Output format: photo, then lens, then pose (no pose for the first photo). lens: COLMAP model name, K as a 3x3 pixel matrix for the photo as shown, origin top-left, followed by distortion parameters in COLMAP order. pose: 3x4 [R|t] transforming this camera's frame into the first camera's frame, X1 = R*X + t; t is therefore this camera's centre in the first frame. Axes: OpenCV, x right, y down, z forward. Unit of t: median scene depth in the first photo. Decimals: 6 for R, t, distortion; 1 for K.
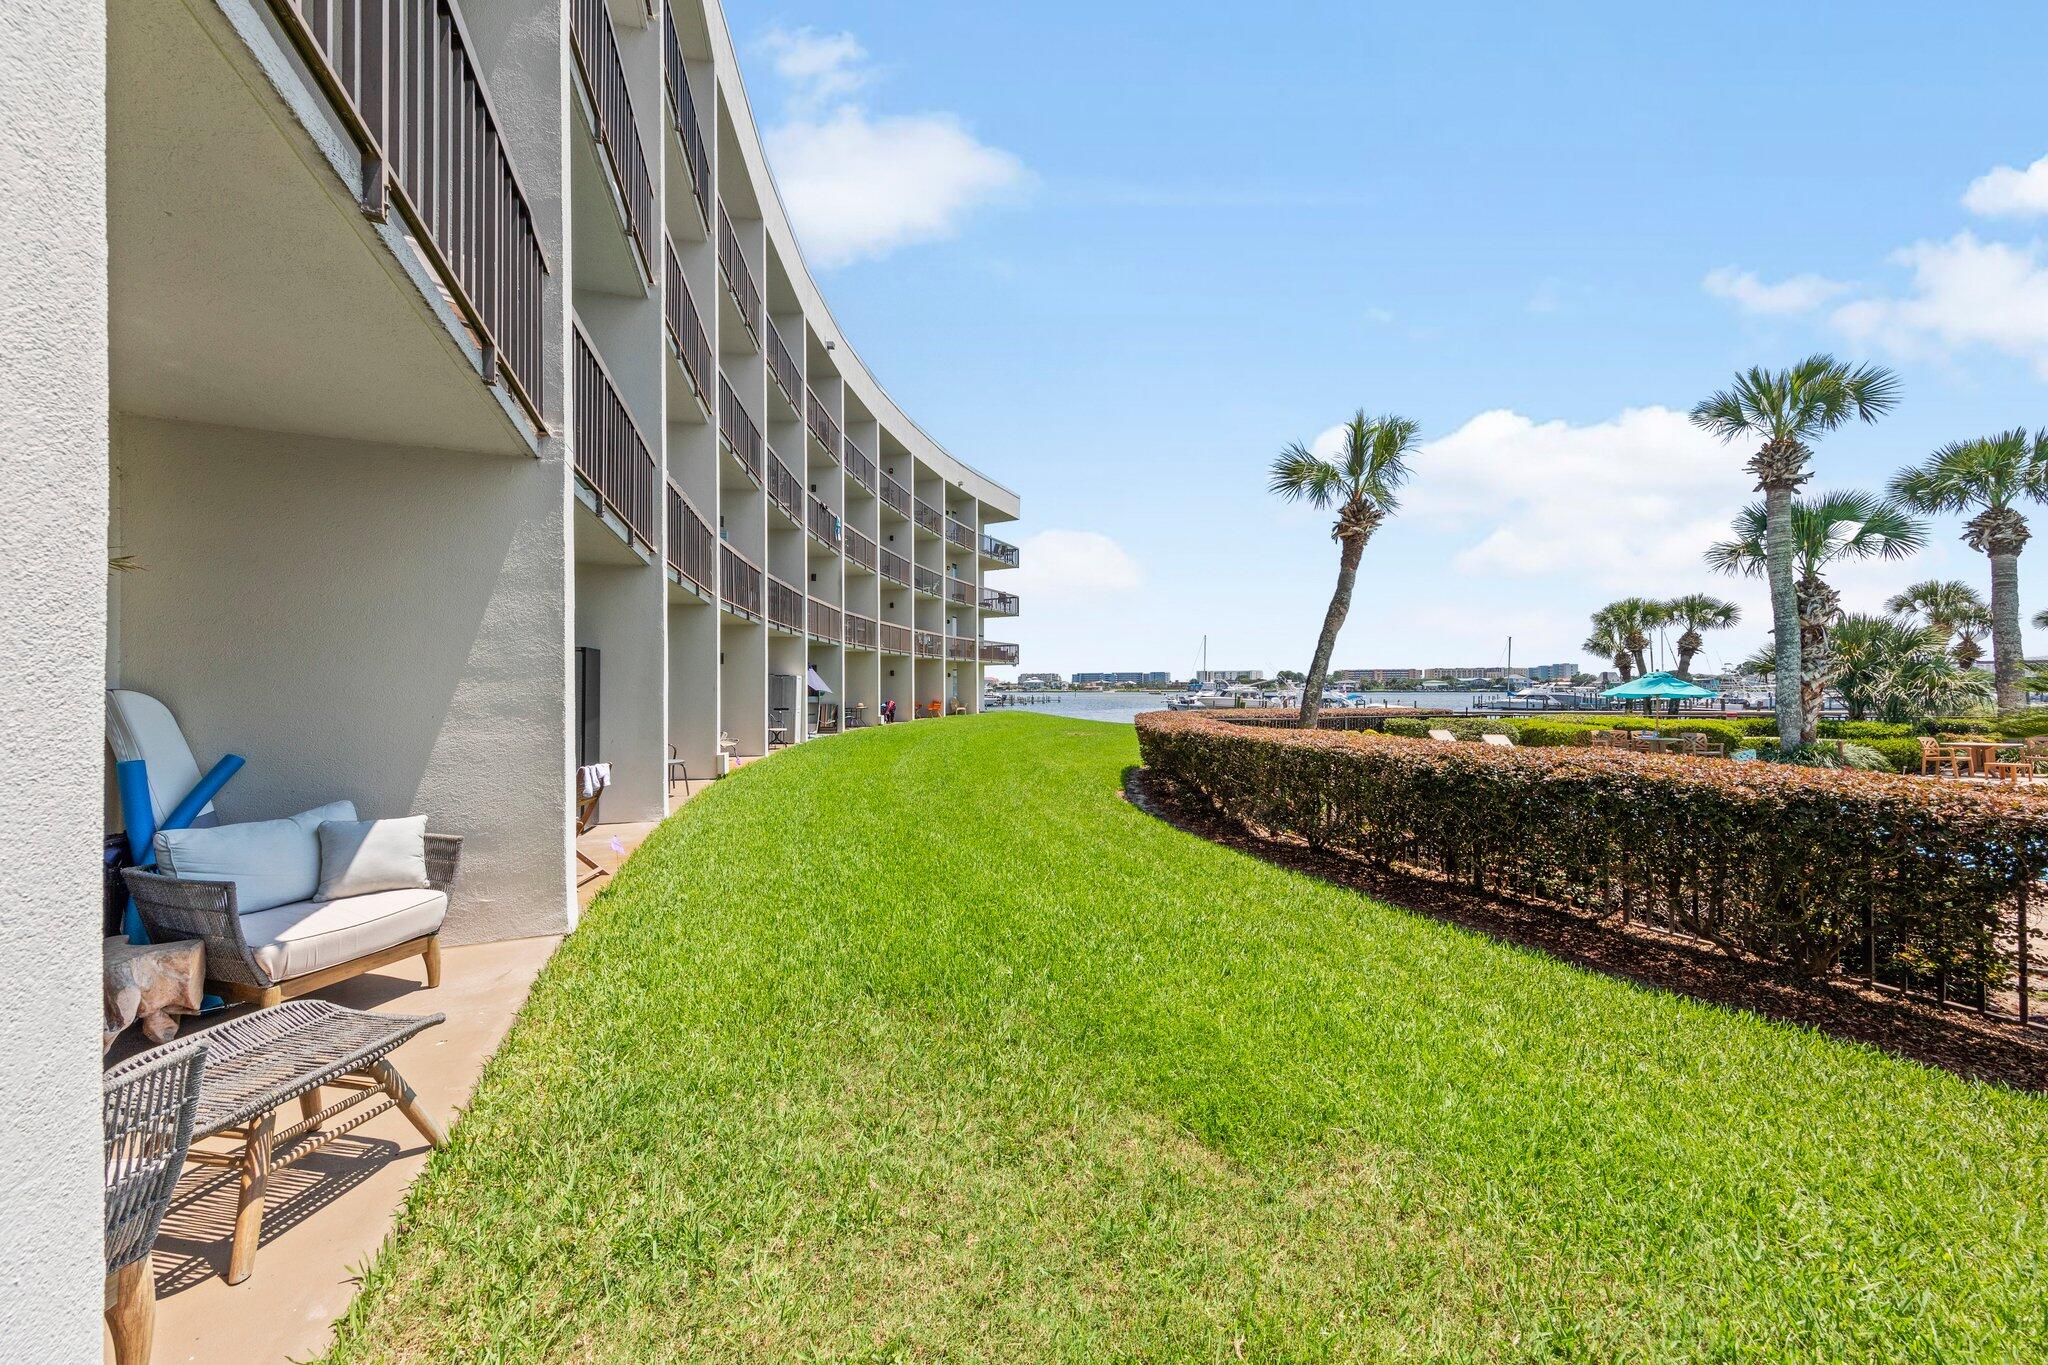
lens RADIAL K [[665.4, 0, 1029.1], [0, 665.4, 686.8], [0, 0, 1]] dist [0.007137, 0.000246]
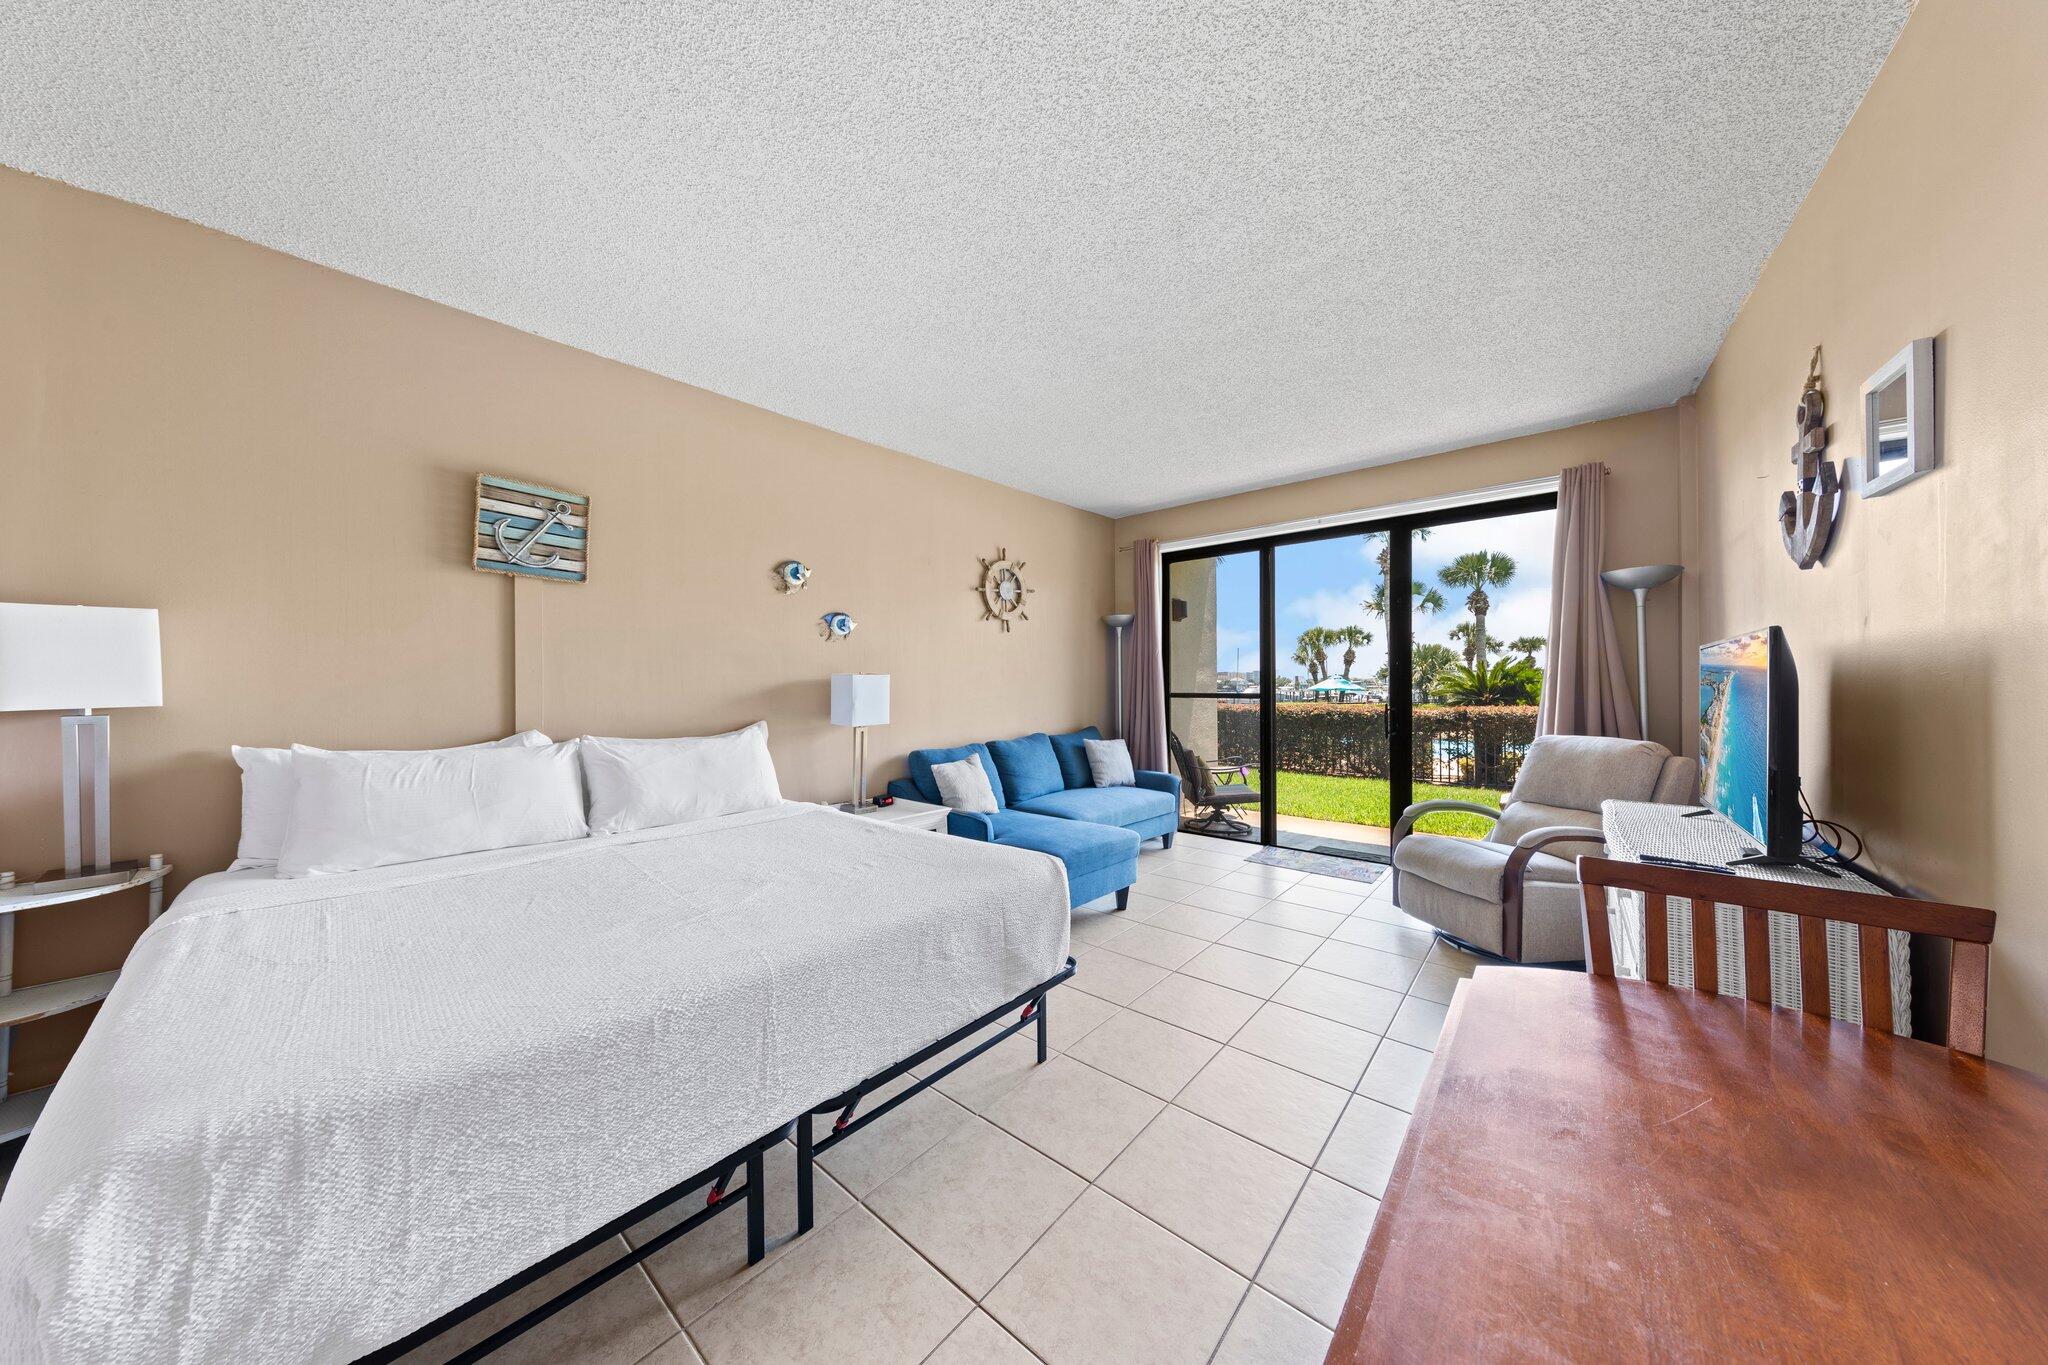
lens RADIAL K [[643.7, 0, 1033.8], [0, 643.7, 686.2], [0, 0, 1]] dist [0.010755, -0.001854]
pose [[0.947650, 0.002401, 0.319301, -0.299850], [-0.002006, 0.999997, -0.001567, 0.008368], [-0.319304, 0.000844, 0.947652, -0.296909]]
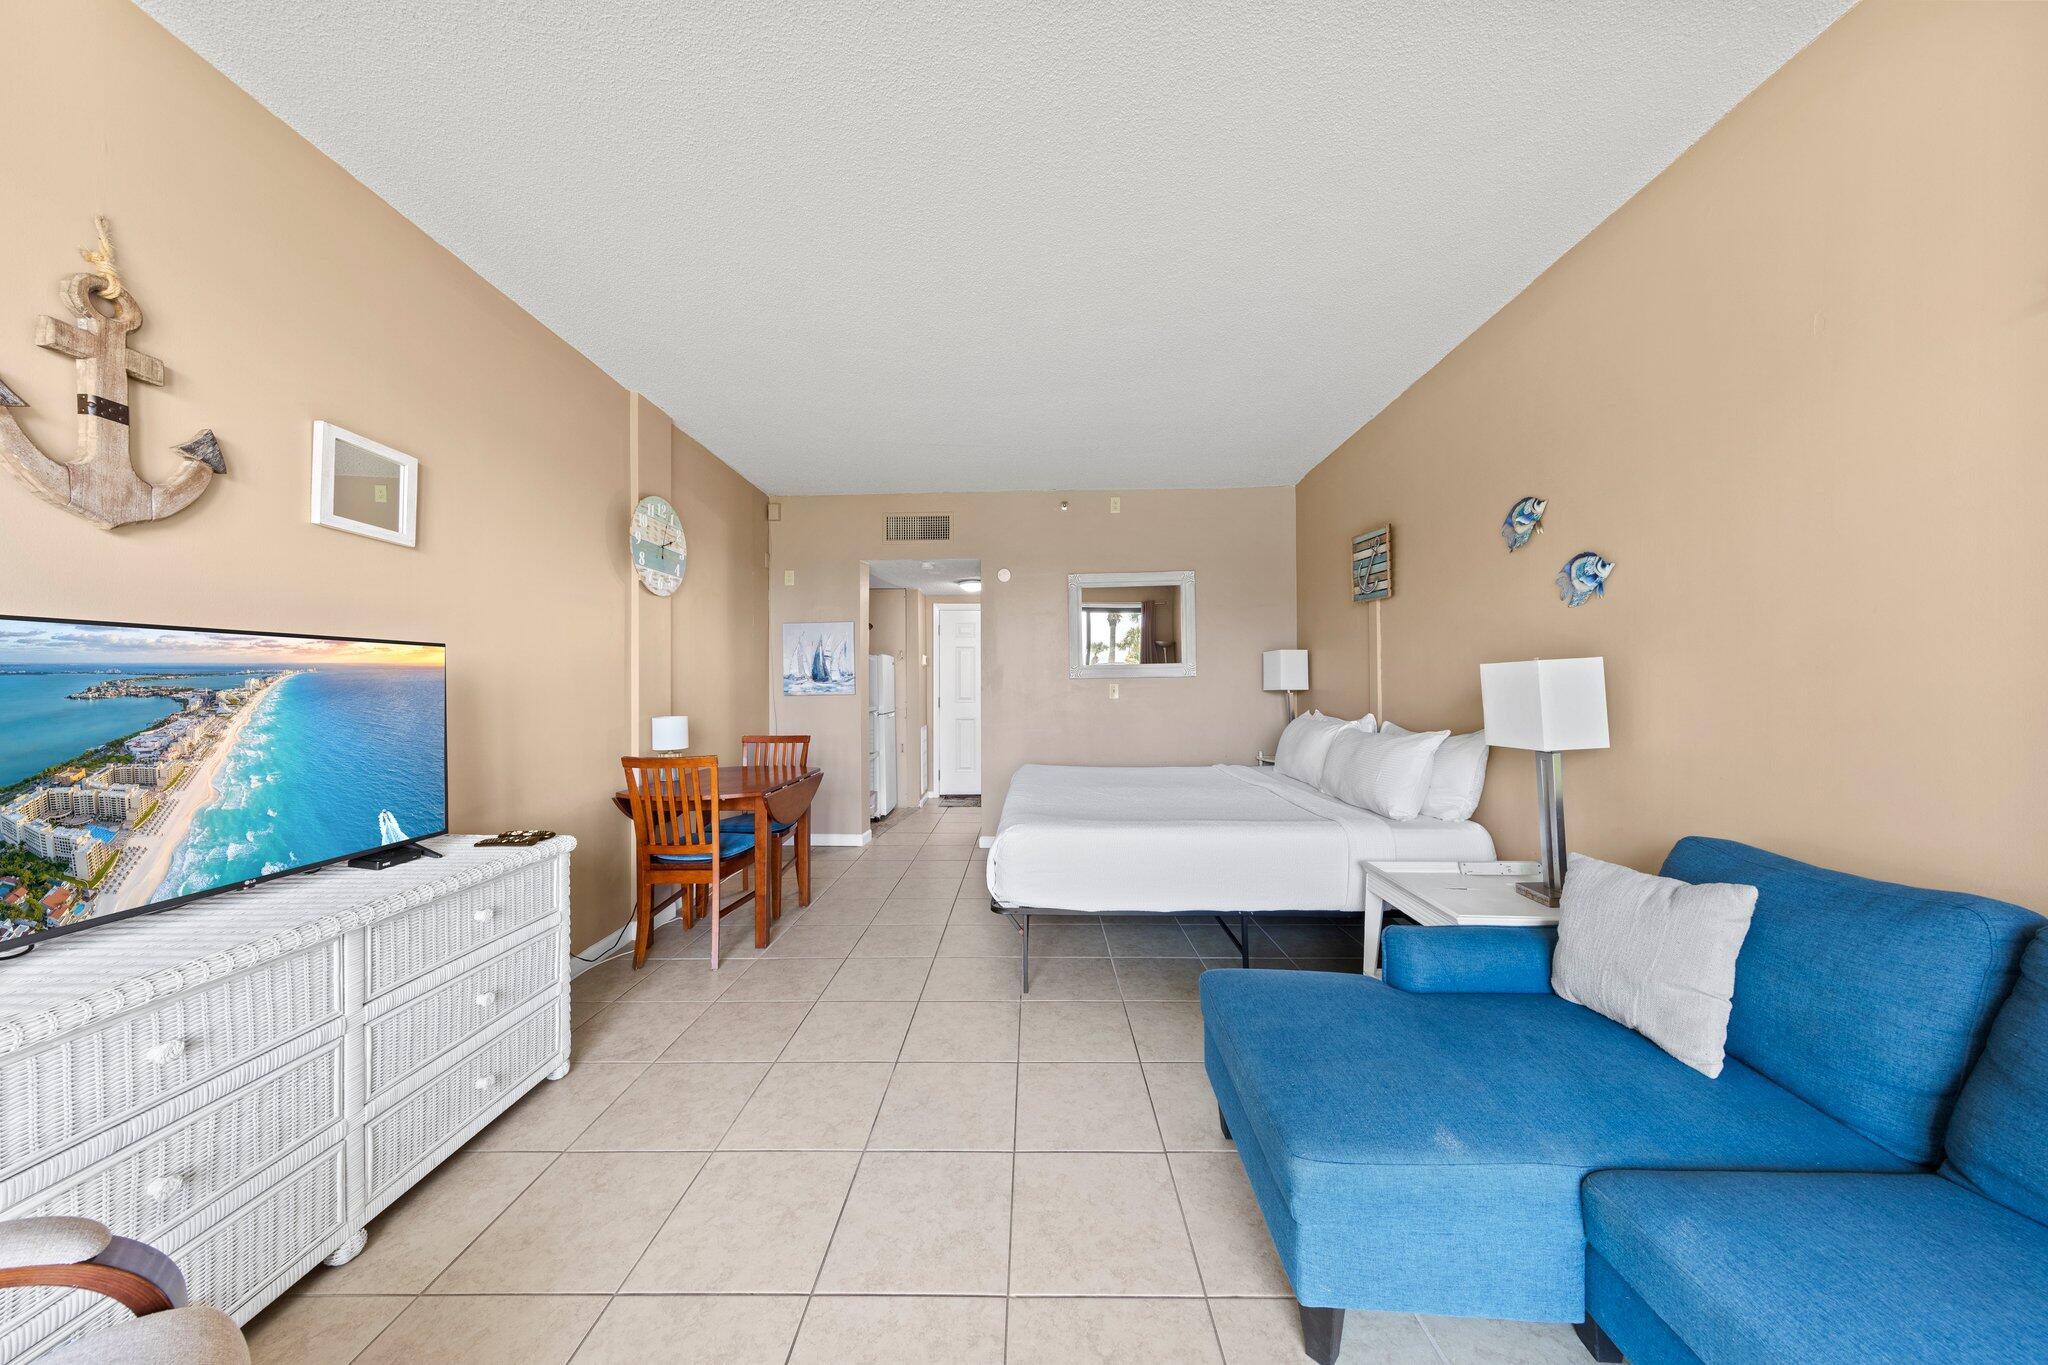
lens RADIAL K [[643.7, 0, 1024.0], [0, 643.7, 678.6], [0, 0, 1]] dist [0.010755, -0.001854]
pose [[-0.531245, 0.002963, -0.847213, -0.138288], [0.010982, 0.999934, -0.003389, 0.007092], [0.847147, -0.011105, -0.531242, -0.107970]]
